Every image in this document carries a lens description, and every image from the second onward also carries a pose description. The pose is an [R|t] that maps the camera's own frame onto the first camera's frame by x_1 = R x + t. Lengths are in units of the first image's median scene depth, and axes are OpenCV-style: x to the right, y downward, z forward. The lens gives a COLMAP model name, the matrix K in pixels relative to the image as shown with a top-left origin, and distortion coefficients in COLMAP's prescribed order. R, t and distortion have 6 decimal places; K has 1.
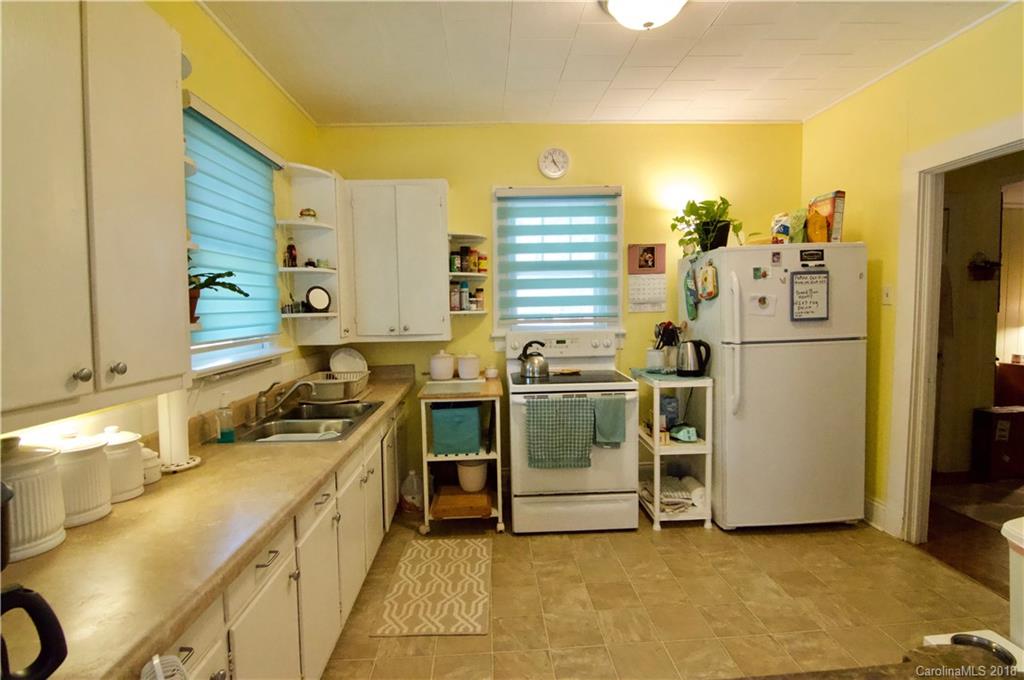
lens RADIAL K [[515.8, 0, 512.0], [0, 515.8, 340.0], [0, 0, 1]] dist [0.000177, -0.023533]
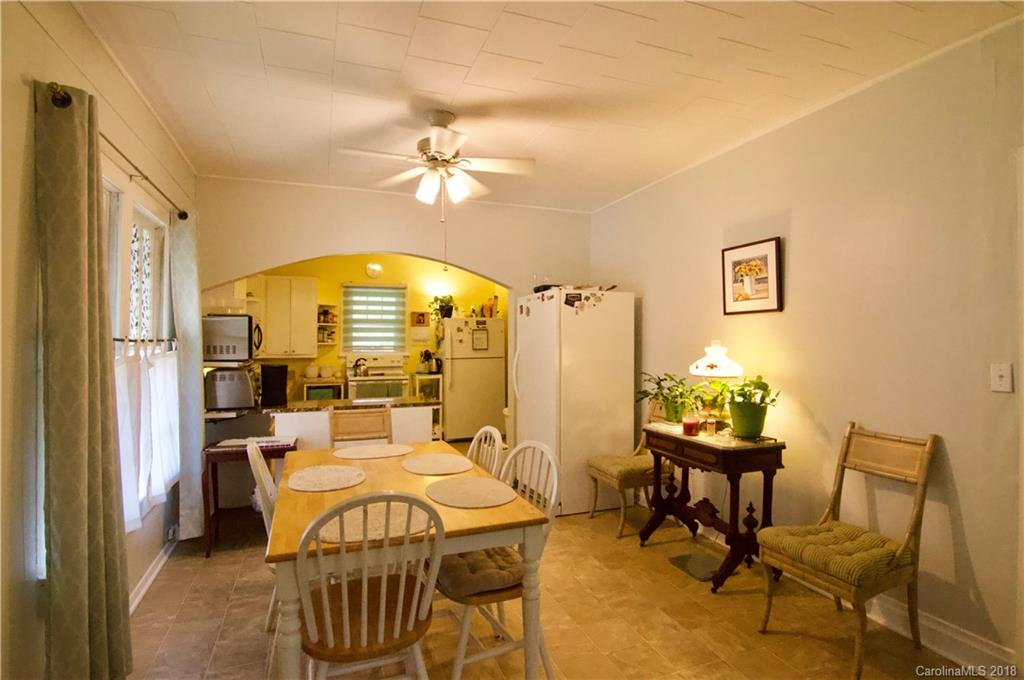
lens RADIAL K [[515.8, 0, 512.0], [0, 515.8, 340.0], [0, 0, 1]] dist [0.000177, -0.023533]
pose [[0.949695, 0.022797, 0.312344, -0.029390], [-0.000065, 0.997361, -0.072596, 0.075569], [-0.313175, 0.068924, 0.947191, -1.093564]]
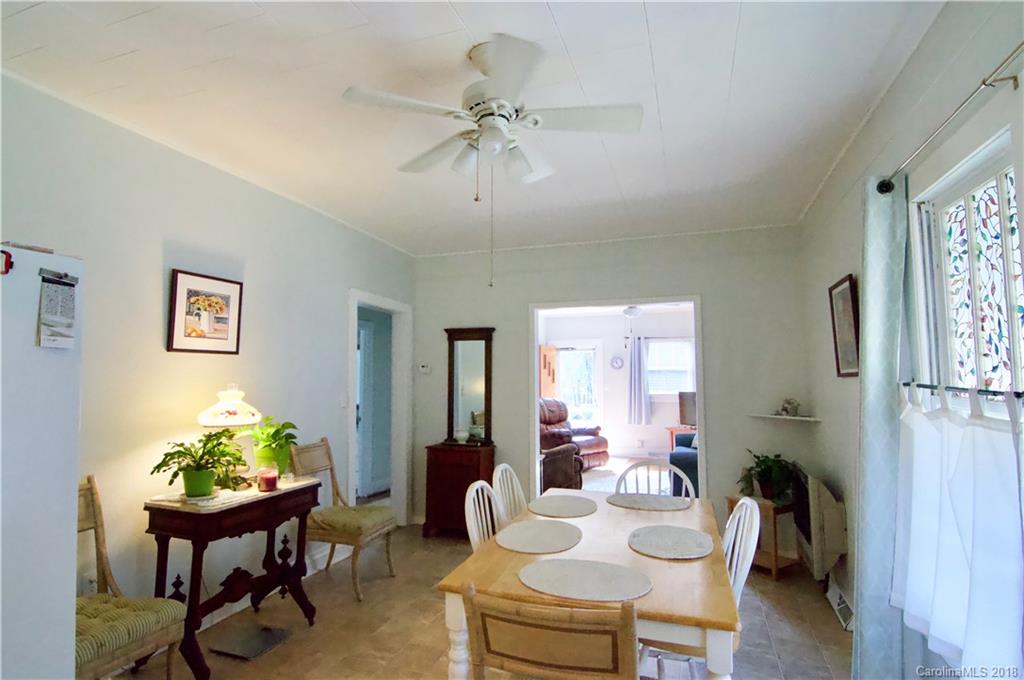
lens RADIAL K [[515.8, 0, 512.0], [0, 515.8, 340.0], [0, 0, 1]] dist [0.000177, -0.023533]
pose [[-0.930121, 0.046889, 0.364247, -0.237952], [0.044635, 0.998897, -0.014610, -0.225569], [-0.364530, 0.002669, -0.931188, 2.850724]]
